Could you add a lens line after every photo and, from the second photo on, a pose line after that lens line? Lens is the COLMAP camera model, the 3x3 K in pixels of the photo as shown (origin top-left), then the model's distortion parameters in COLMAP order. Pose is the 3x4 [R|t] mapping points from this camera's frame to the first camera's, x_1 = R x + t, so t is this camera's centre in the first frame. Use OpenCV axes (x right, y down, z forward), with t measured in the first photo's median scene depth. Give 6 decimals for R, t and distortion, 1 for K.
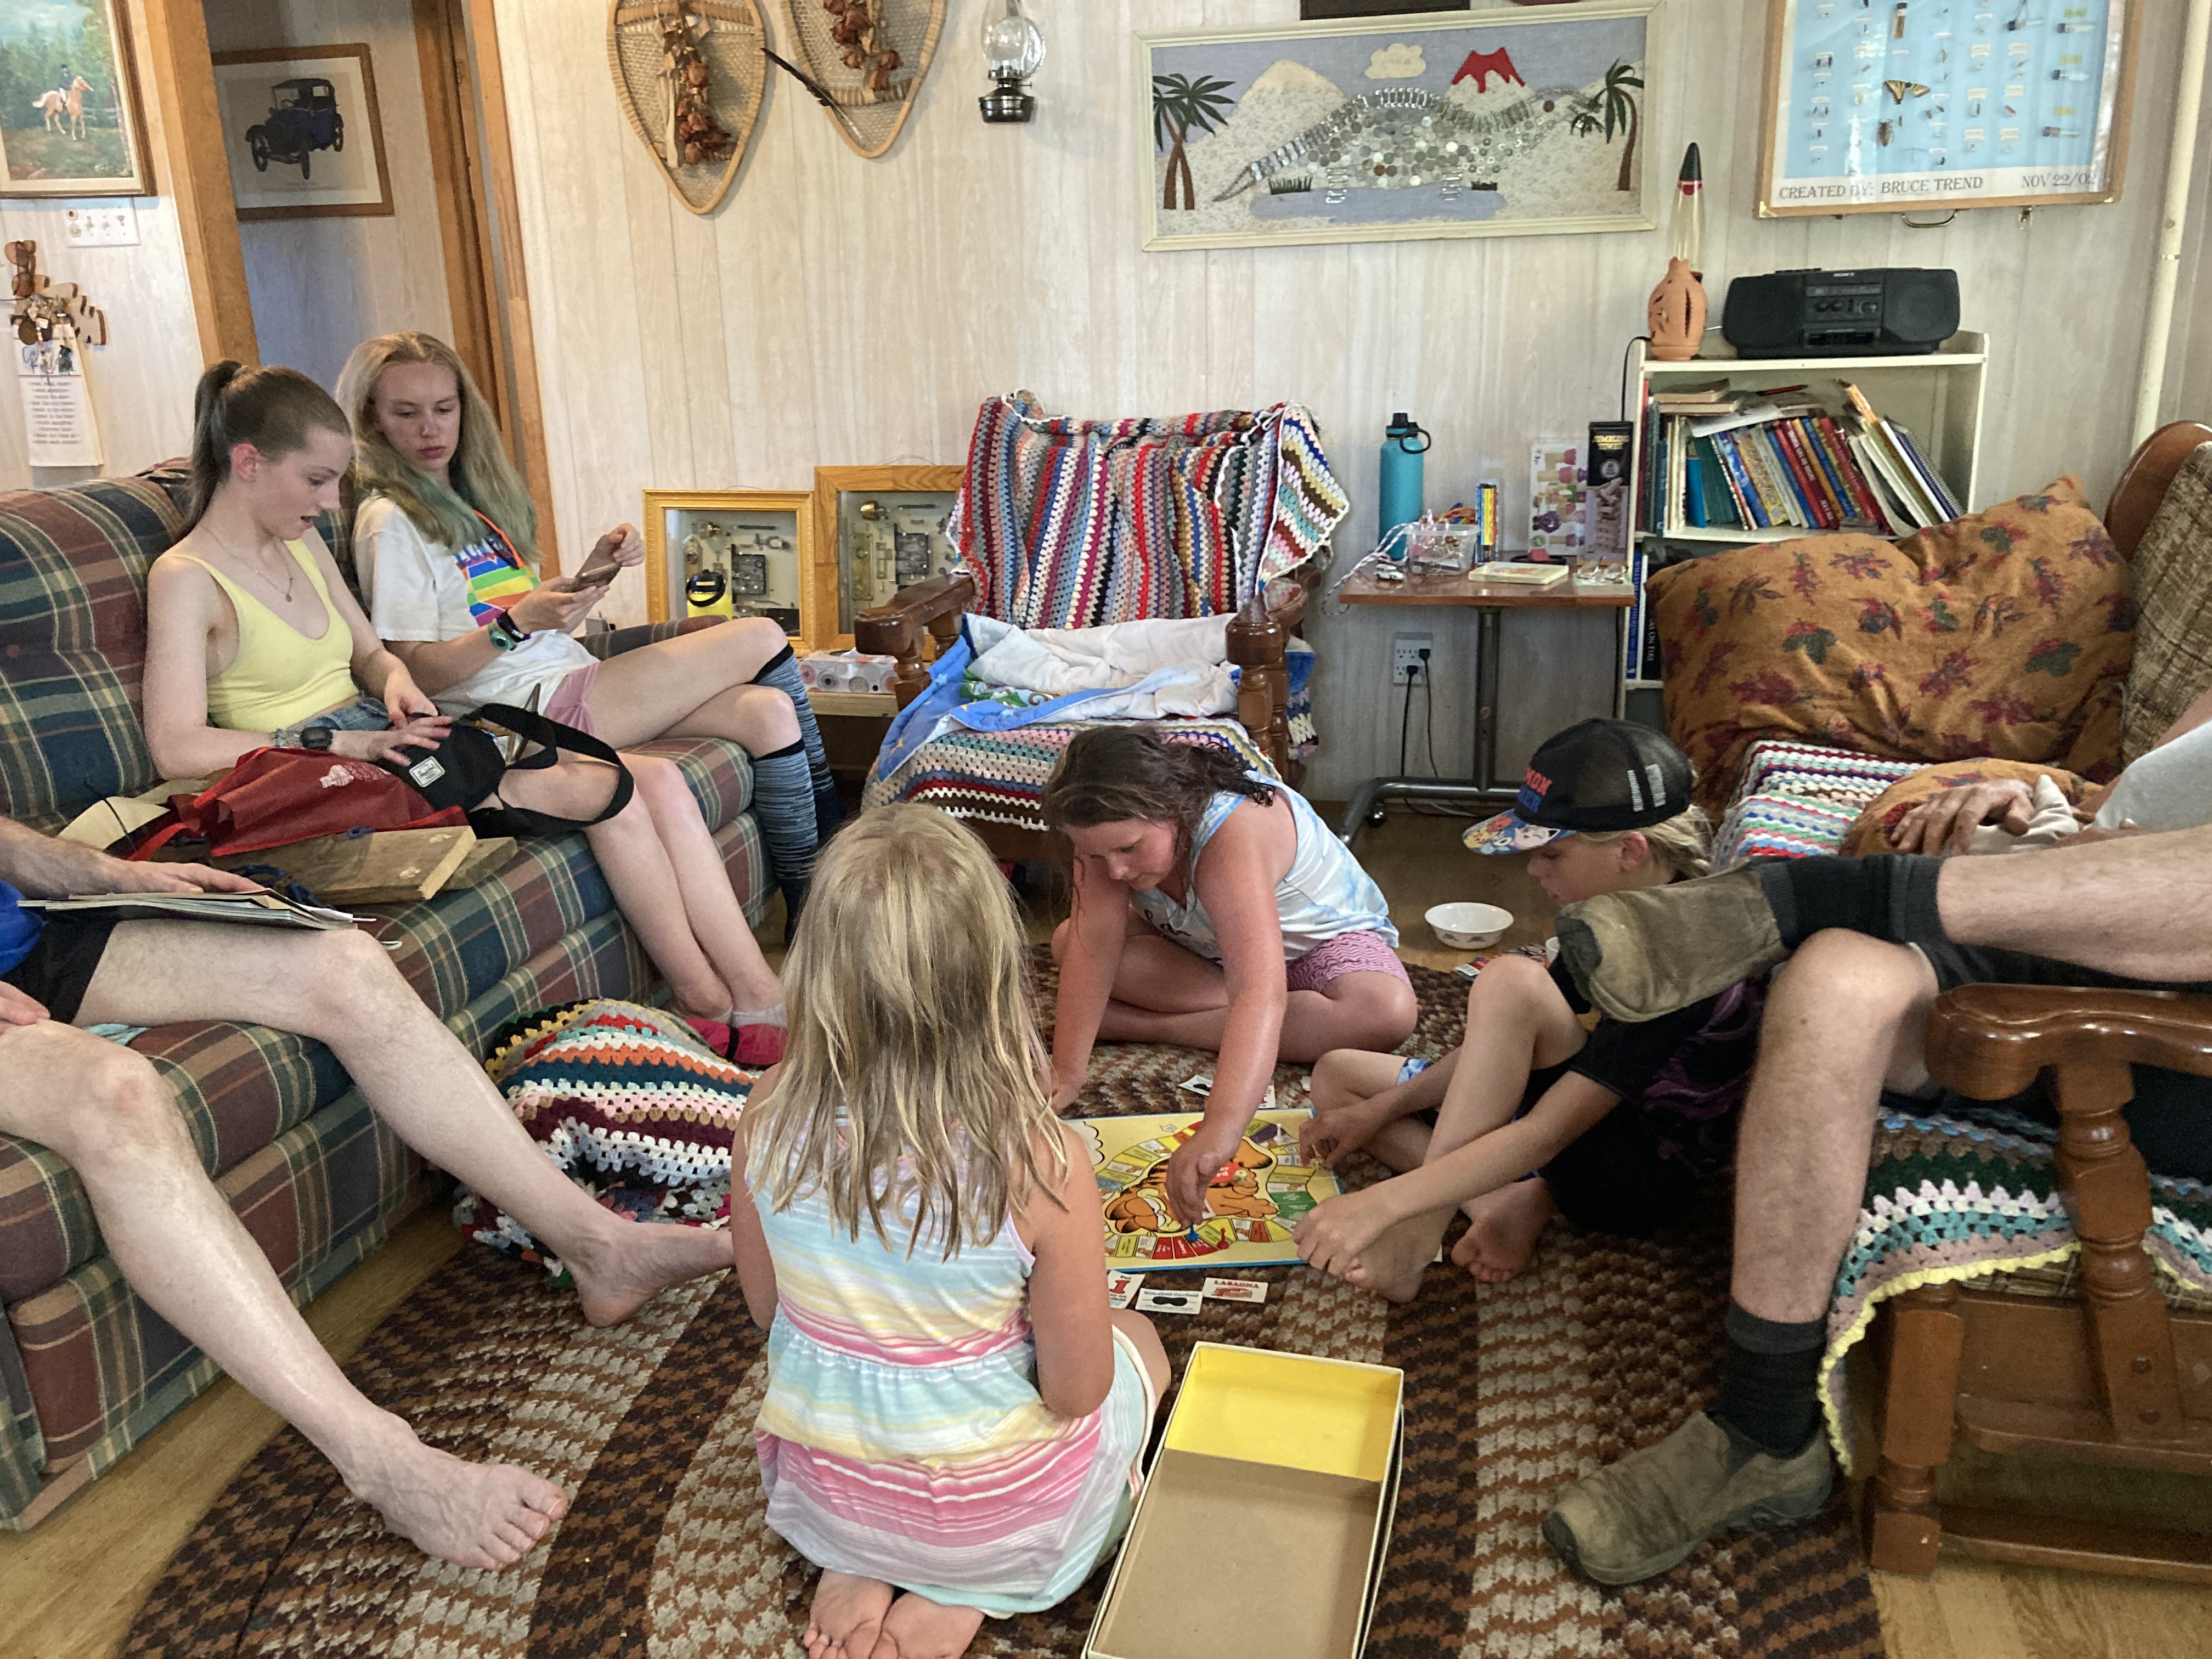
lens RADIAL K [[1762.9, 0, 1106.0], [0, 1762.9, 829.5], [0, 0, 1]] dist [0.051254, -0.075538]
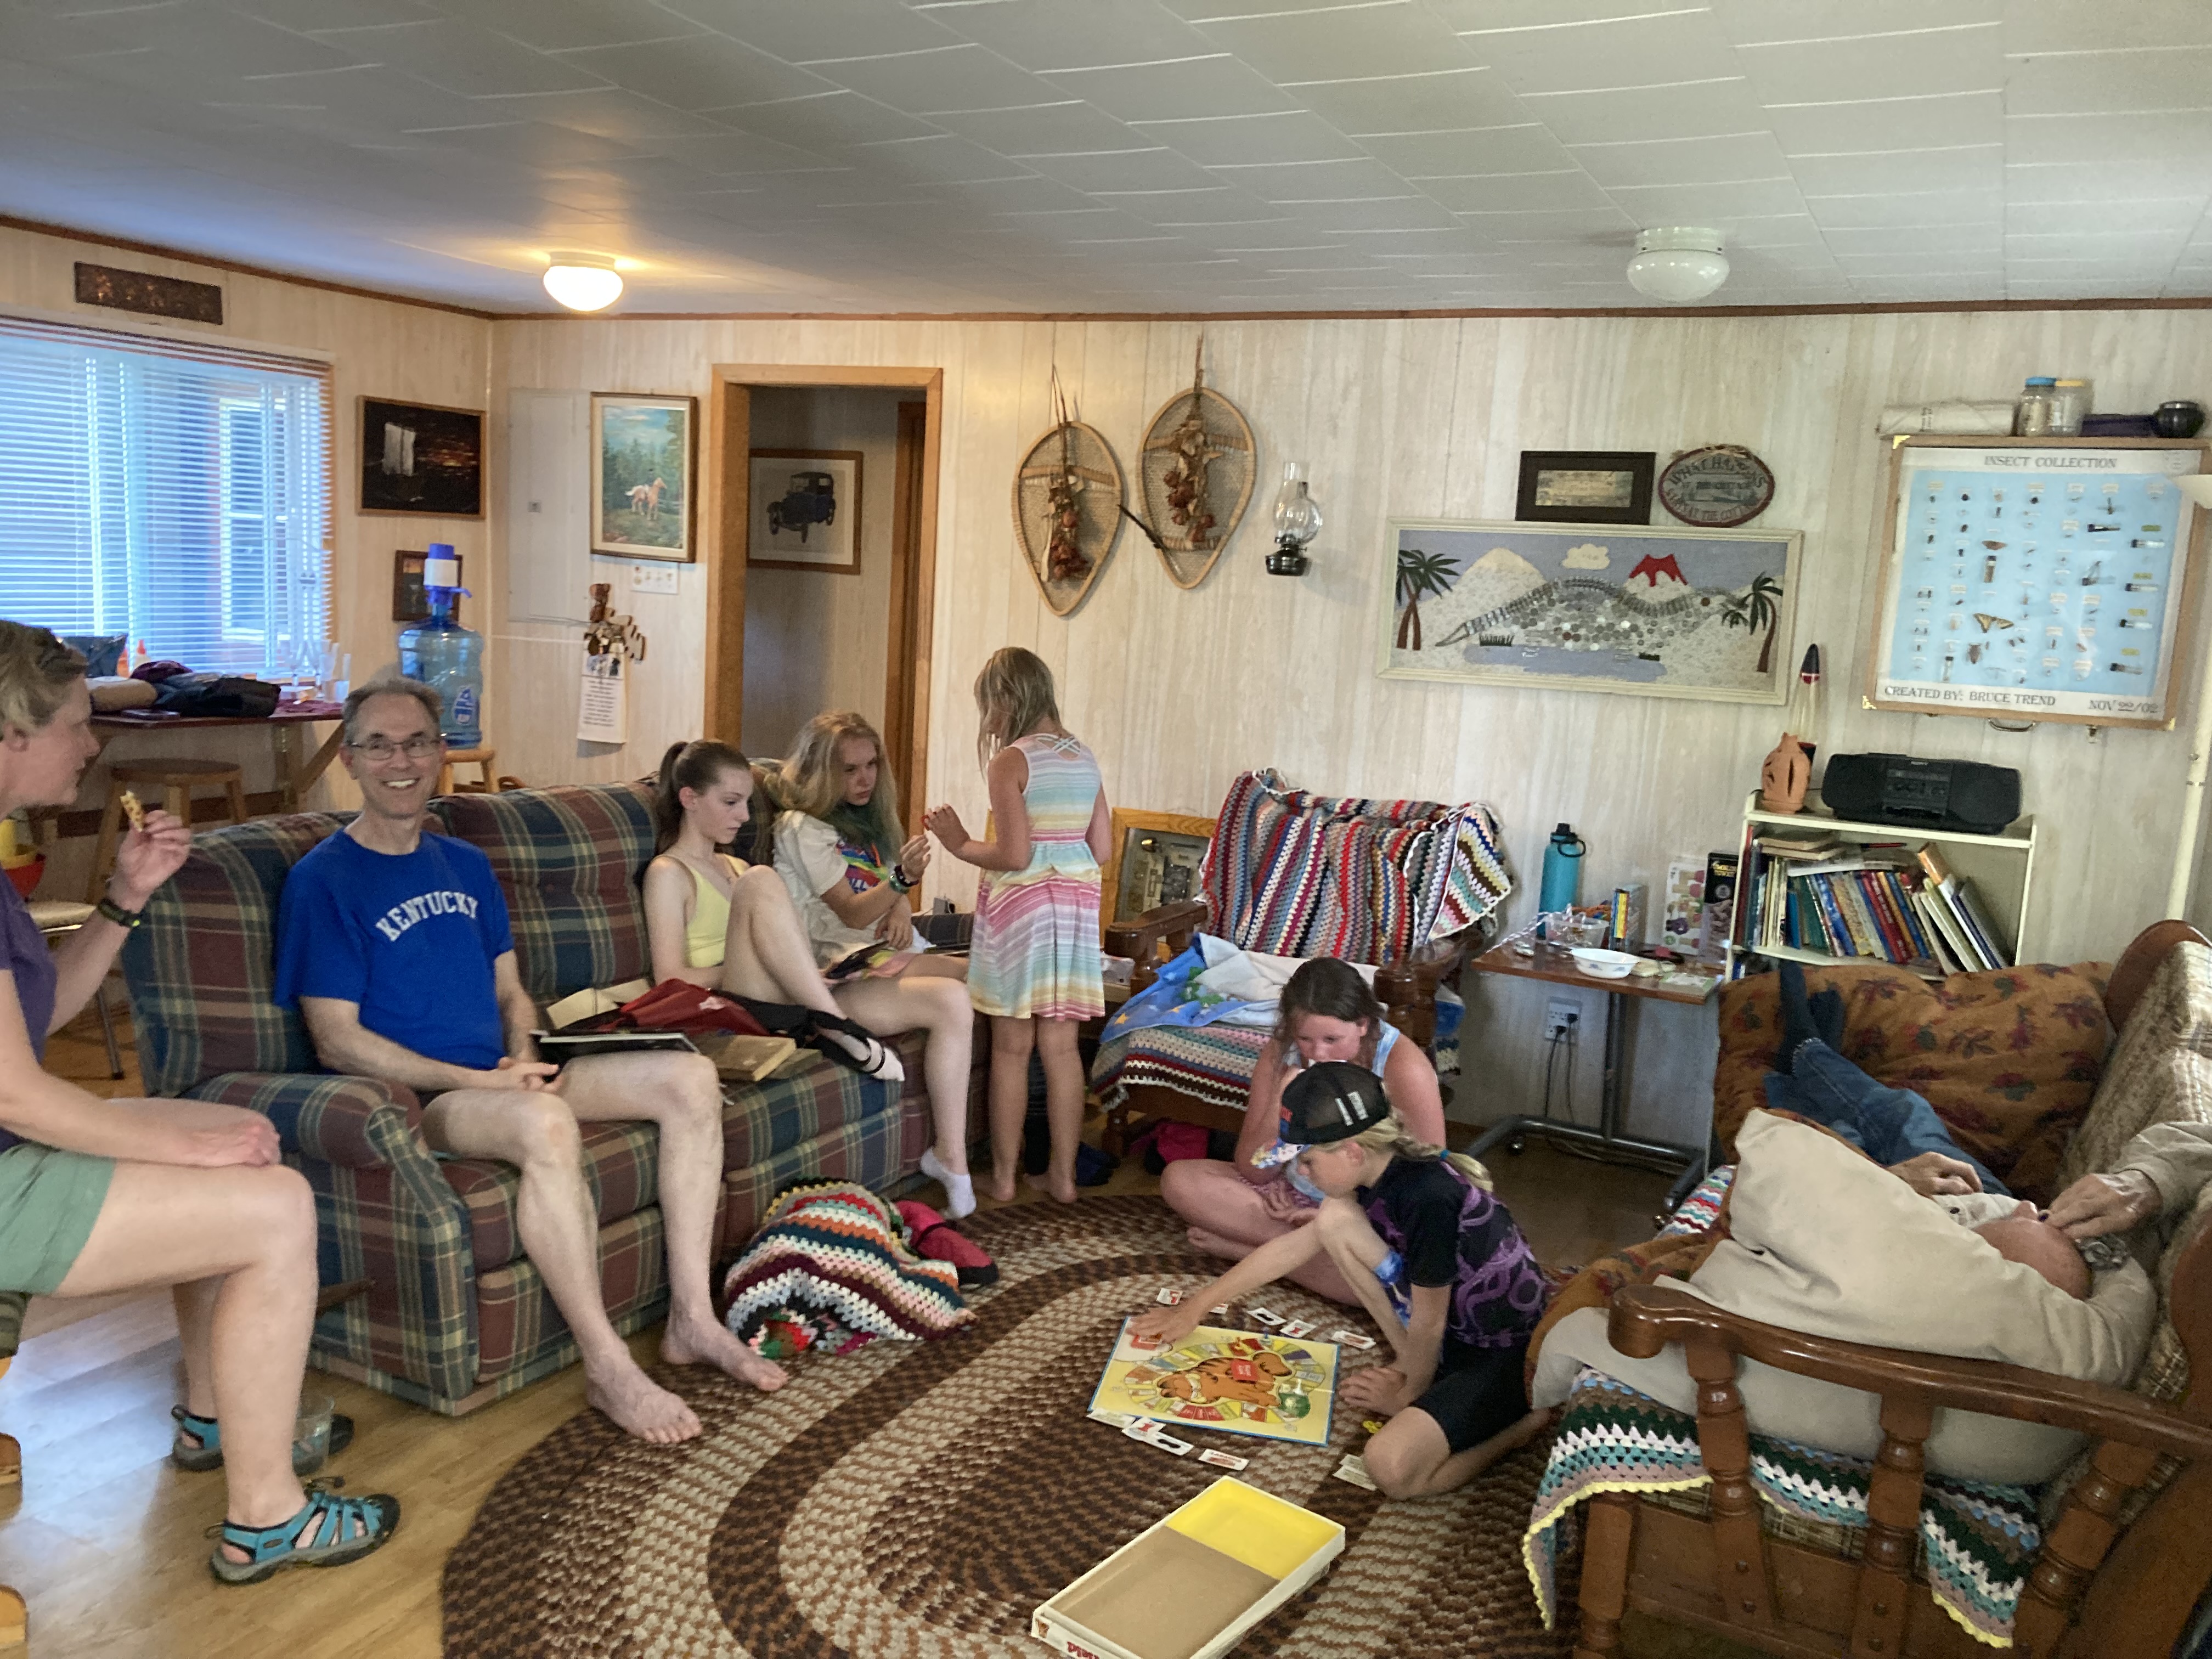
lens RADIAL K [[1867.6, 0, 1106.0], [0, 1867.6, 829.5], [0, 0, 1]] dist [0.106300, -0.088939]
pose [[0.961264, 0.121362, -0.247473, 0.187184], [-0.157302, 0.978825, -0.130989, -0.006330], [0.226336, 0.164843, 0.959999, -0.348241]]
